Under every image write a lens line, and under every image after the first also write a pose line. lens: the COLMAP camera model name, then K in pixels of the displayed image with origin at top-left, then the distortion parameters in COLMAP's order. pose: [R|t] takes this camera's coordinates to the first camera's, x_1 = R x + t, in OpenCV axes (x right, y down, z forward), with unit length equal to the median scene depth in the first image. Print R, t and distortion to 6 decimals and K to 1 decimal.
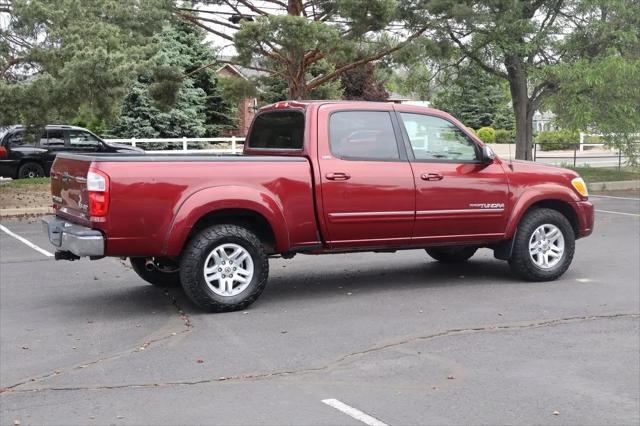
lens RADIAL K [[925.8, 0, 318.5], [0, 925.8, 213.2], [0, 0, 1]] dist [0.022455, 0.000000]
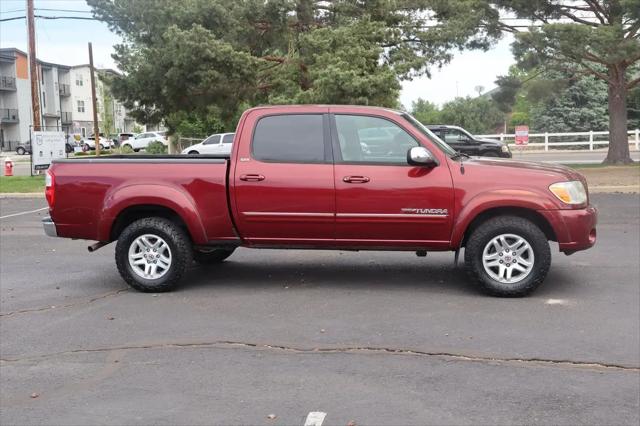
lens RADIAL K [[675.7, 0, 318.6], [0, 675.7, 210.8], [0, 0, 1]] dist [-0.010276, 0.000000]
pose [[0.805803, 0.049997, -0.590069, 0.495801], [-0.029234, 0.998573, 0.044687, -0.035261], [0.591461, -0.018759, 0.806115, 0.382640]]
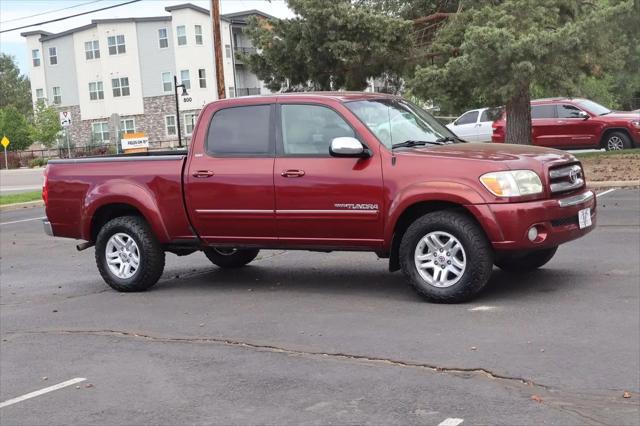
lens RADIAL K [[974.8, 0, 322.7], [0, 974.8, 213.6], [0, 0, 1]] dist [0.006519, 0.000000]
pose [[0.525873, 0.042839, -0.849484, 0.926265], [-0.004147, 0.998848, 0.047804, -0.044079], [0.850553, -0.021616, 0.525445, 0.496239]]
